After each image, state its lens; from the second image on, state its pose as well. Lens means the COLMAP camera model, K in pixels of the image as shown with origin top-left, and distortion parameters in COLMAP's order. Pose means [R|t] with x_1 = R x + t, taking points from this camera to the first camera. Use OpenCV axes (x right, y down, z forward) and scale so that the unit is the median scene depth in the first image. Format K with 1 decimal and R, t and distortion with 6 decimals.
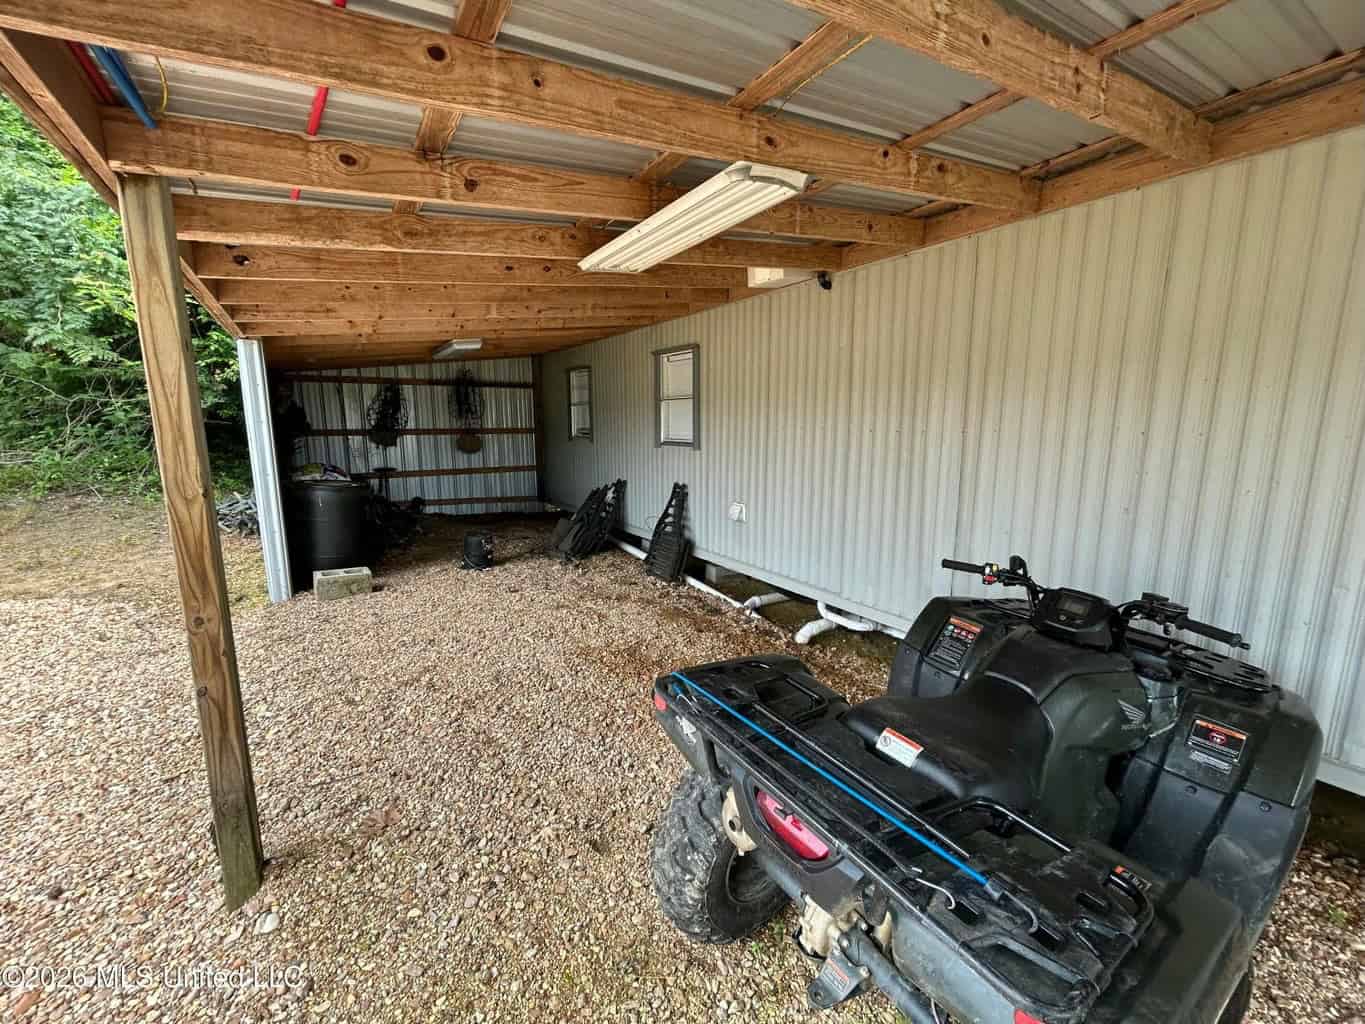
lens RADIAL K [[547.0, 0, 679.4], [0, 547.0, 511.4], [0, 0, 1]] dist [-0.000960, -0.000008]
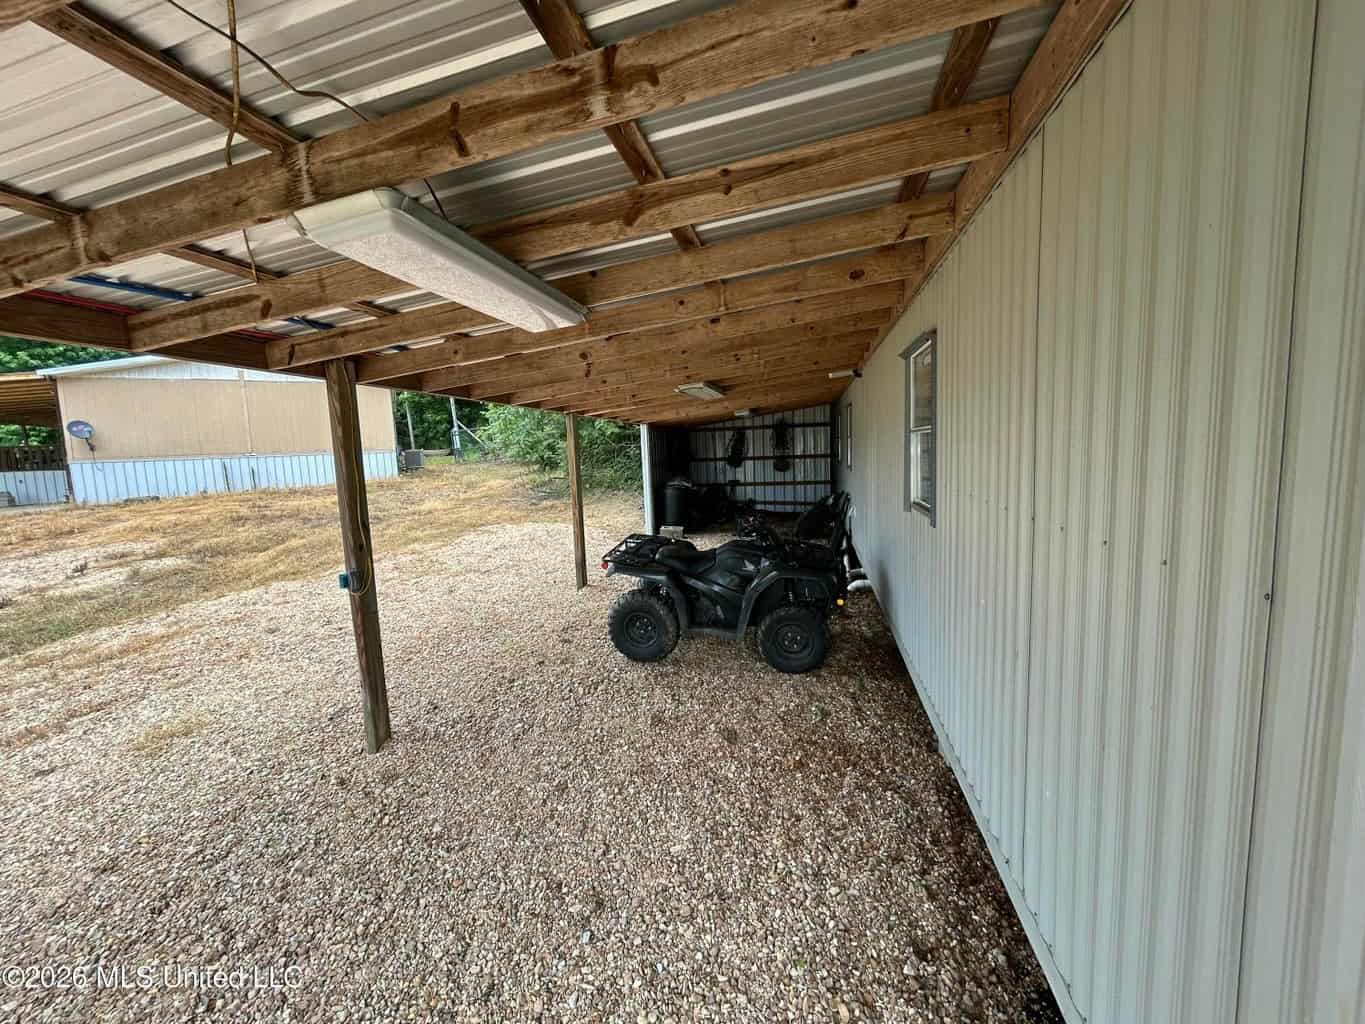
lens RADIAL K [[547.0, 0, 685.3], [0, 547.0, 508.8], [0, 0, 1]] dist [-0.000960, -0.000008]
pose [[0.702493, 0.054625, -0.709591, 0.530099], [-0.078613, 0.996905, -0.001084, 0.020663], [0.707335, 0.056545, 0.704613, -0.269617]]
